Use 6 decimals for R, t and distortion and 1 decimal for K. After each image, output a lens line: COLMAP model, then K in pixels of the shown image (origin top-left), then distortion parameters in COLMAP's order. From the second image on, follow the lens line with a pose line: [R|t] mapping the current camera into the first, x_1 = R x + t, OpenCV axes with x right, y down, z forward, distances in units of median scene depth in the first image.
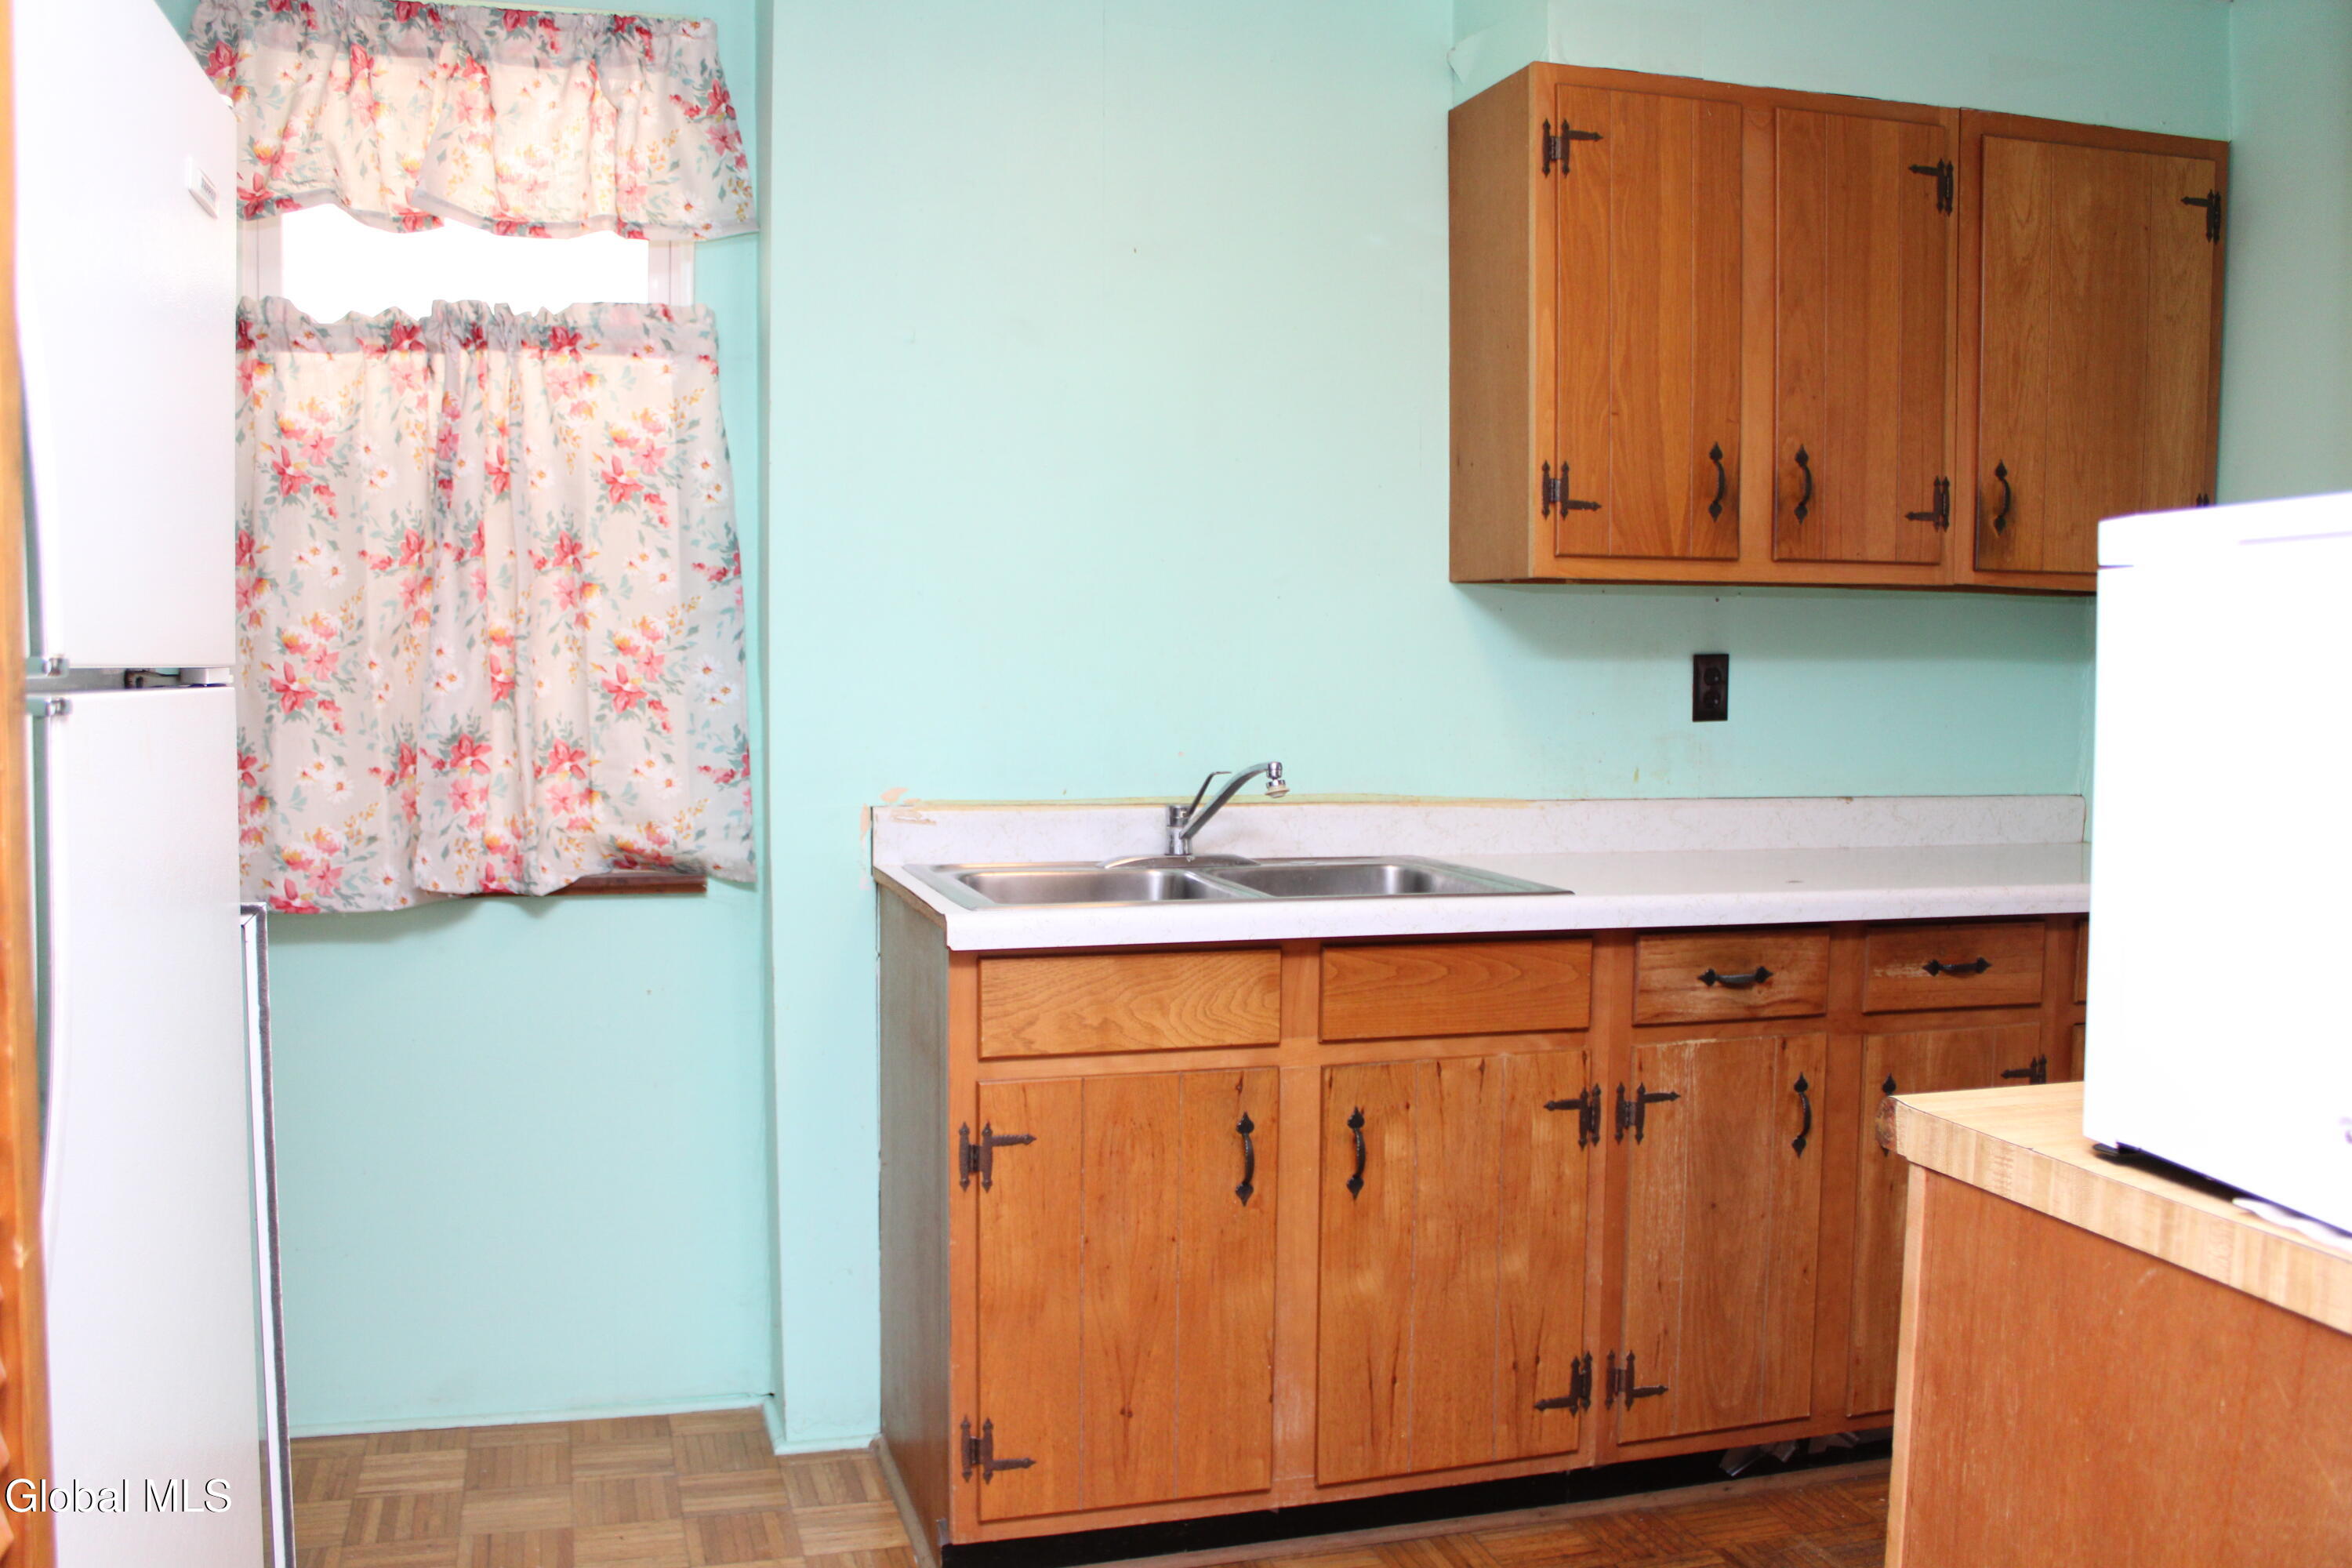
lens RADIAL K [[2009.7, 0, 1156.0], [0, 2009.7, 779.1], [0, 0, 1]] dist [-0.152347, 0.120126]
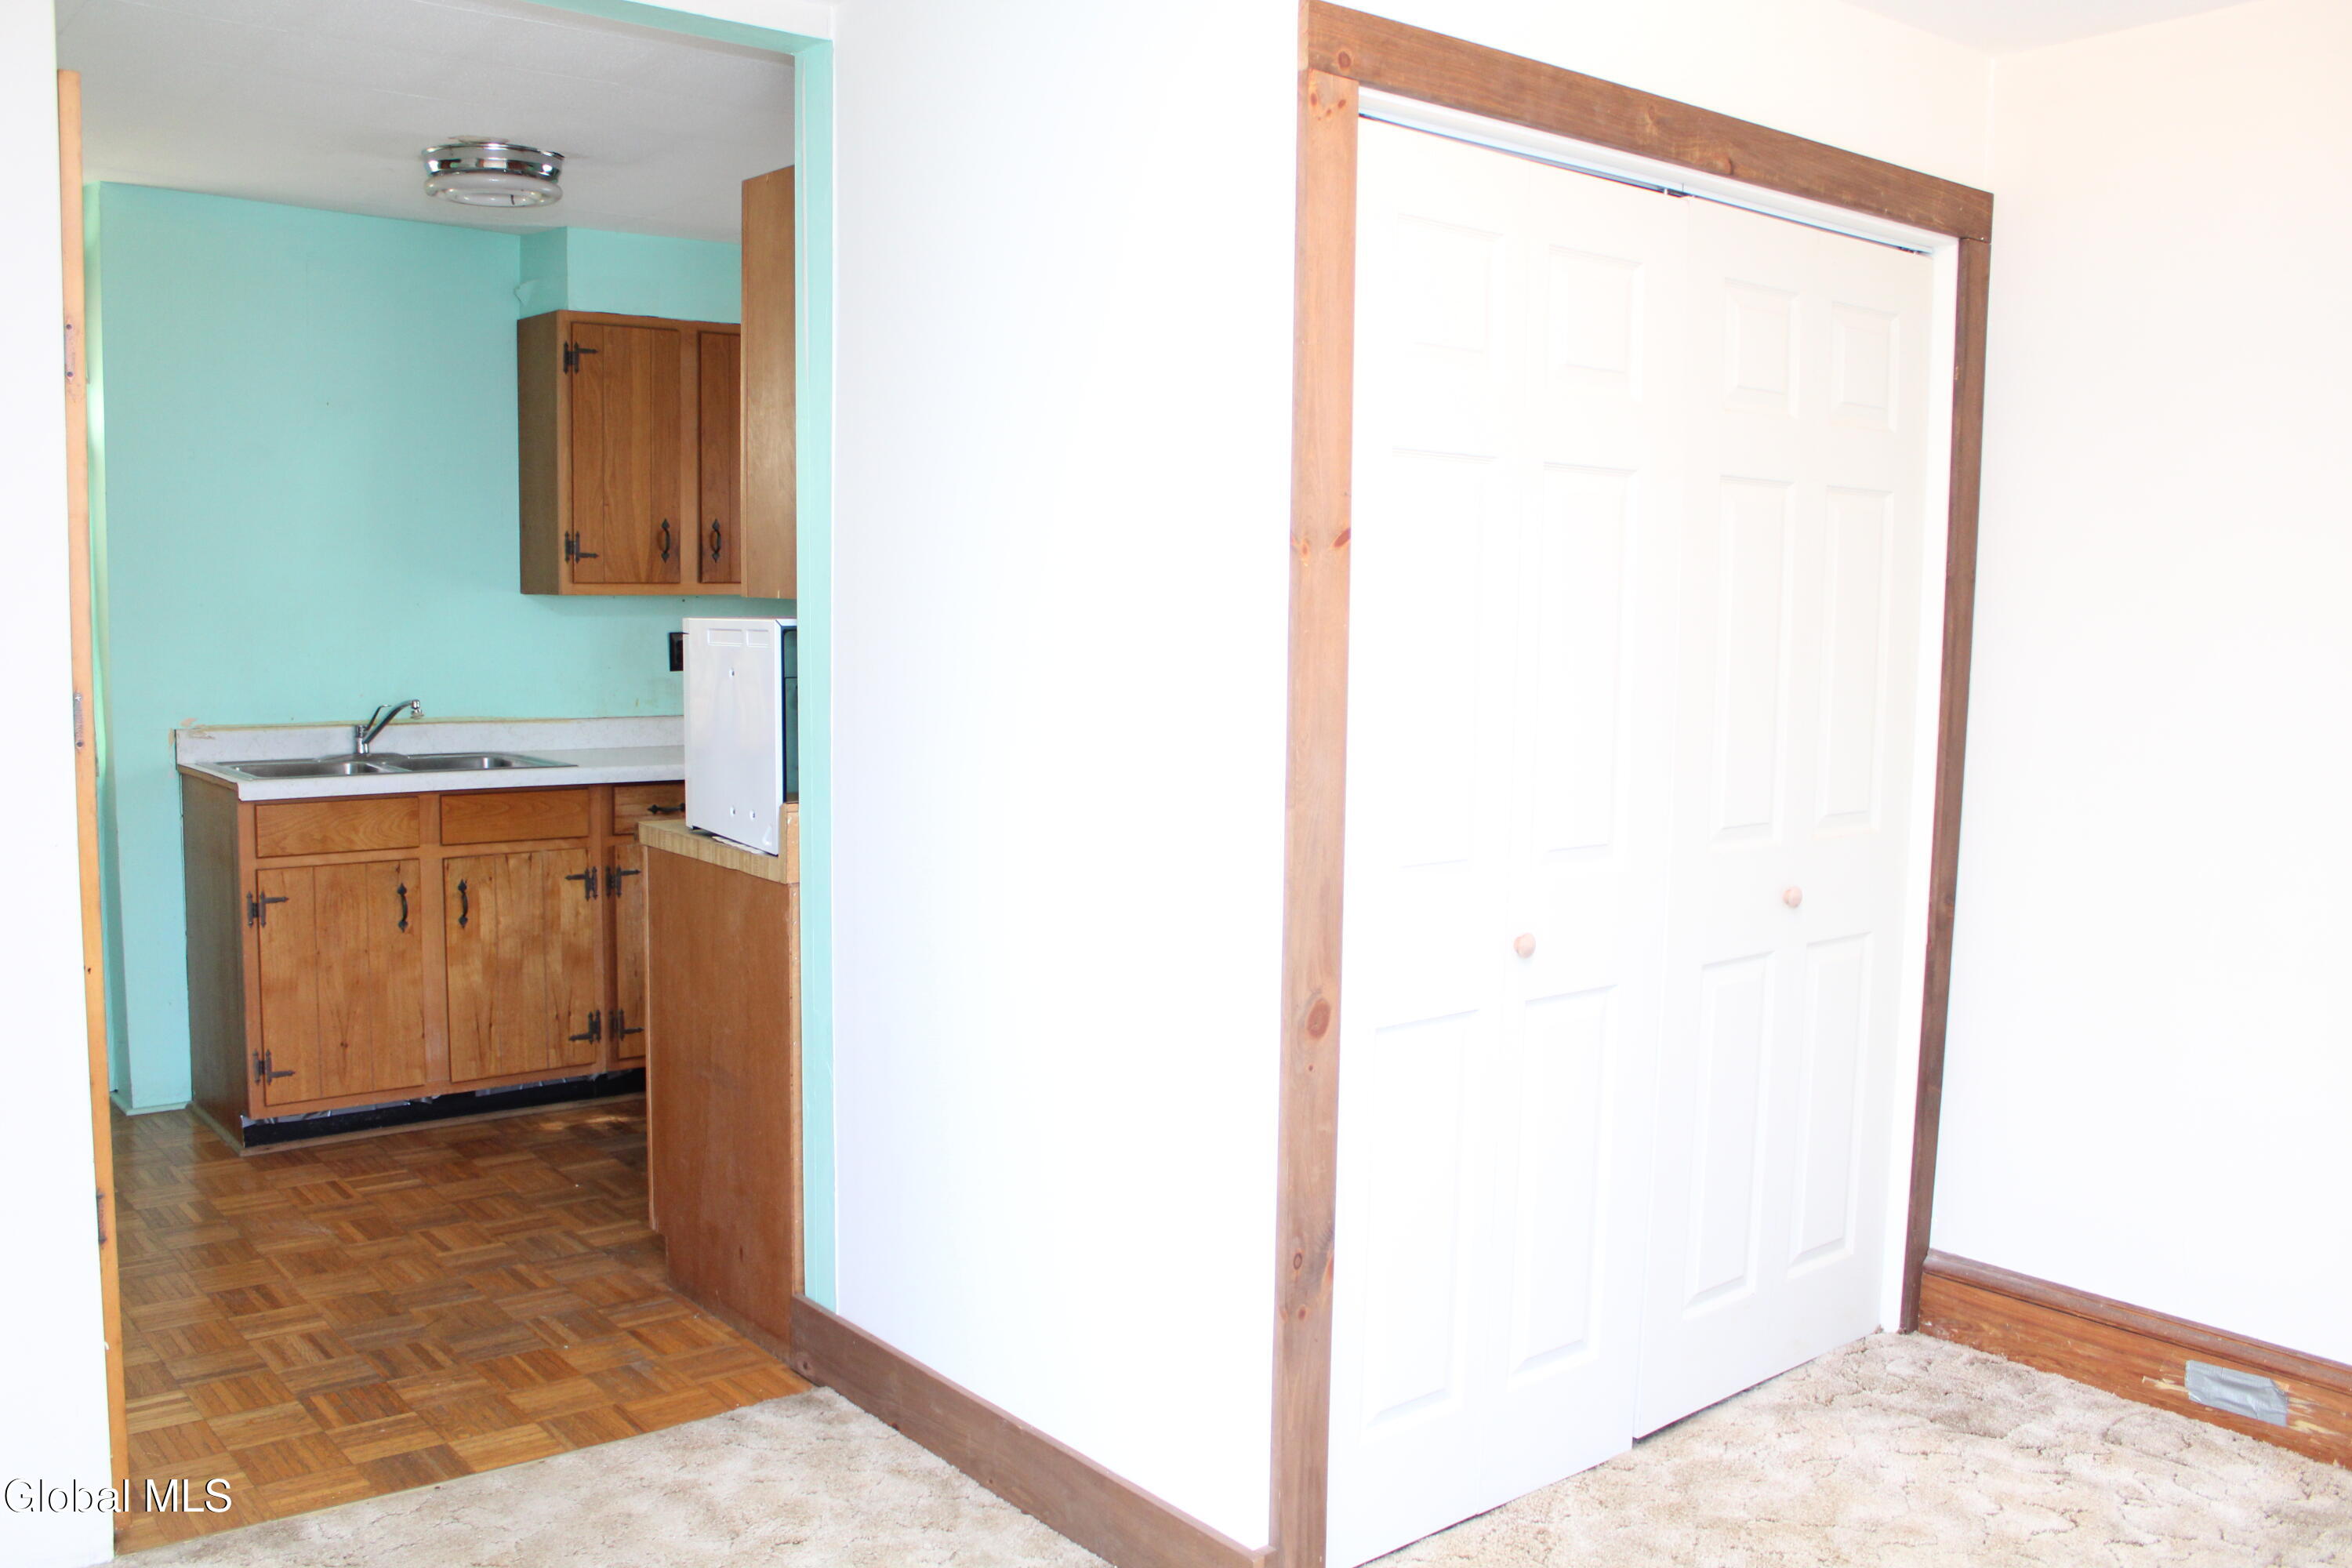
lens RADIAL K [[2009.7, 0, 1173.5], [0, 2009.7, 786.5], [0, 0, 1]] dist [-0.152347, 0.120126]
pose [[0.920195, -0.031550, 0.390188, -0.007718], [0.015331, 0.998887, 0.044613, 0.000973], [-0.391161, -0.035071, 0.919654, -0.970327]]
